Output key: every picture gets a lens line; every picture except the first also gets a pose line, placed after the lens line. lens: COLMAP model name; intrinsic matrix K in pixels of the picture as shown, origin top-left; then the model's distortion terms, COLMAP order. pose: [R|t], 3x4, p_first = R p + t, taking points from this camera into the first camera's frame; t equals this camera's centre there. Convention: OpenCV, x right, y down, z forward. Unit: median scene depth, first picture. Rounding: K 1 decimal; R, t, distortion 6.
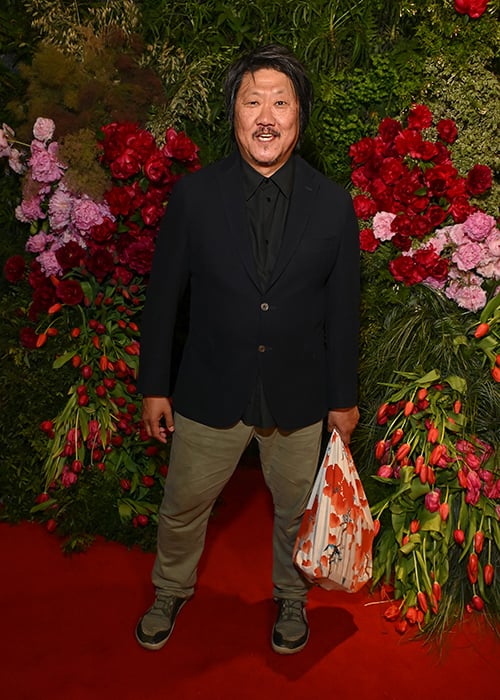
lens RADIAL K [[634.8, 0, 265.0], [0, 634.8, 368.9], [0, 0, 1]] dist [-0.047501, -0.008566]
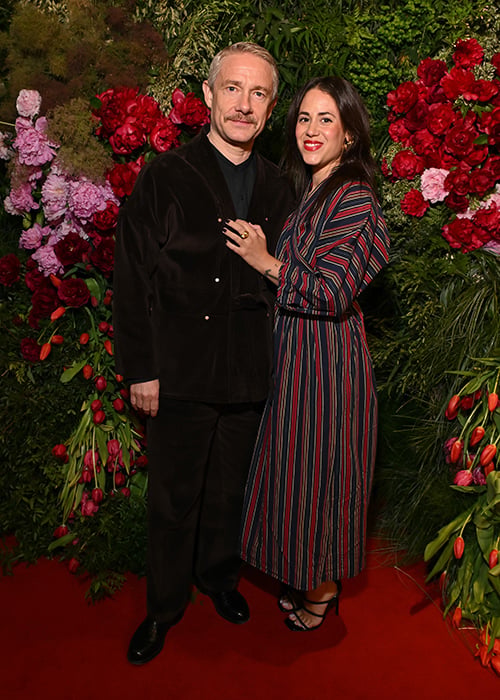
lens RADIAL K [[611.9, 0, 238.9], [0, 611.9, 345.6], [0, 0, 1]] dist [-0.050279, -0.006683]
pose [[0.996299, -0.074479, -0.042907, -0.056086], [0.074754, 0.997190, 0.004836, -0.036688], [0.042426, -0.008026, 0.999067, 0.183738]]
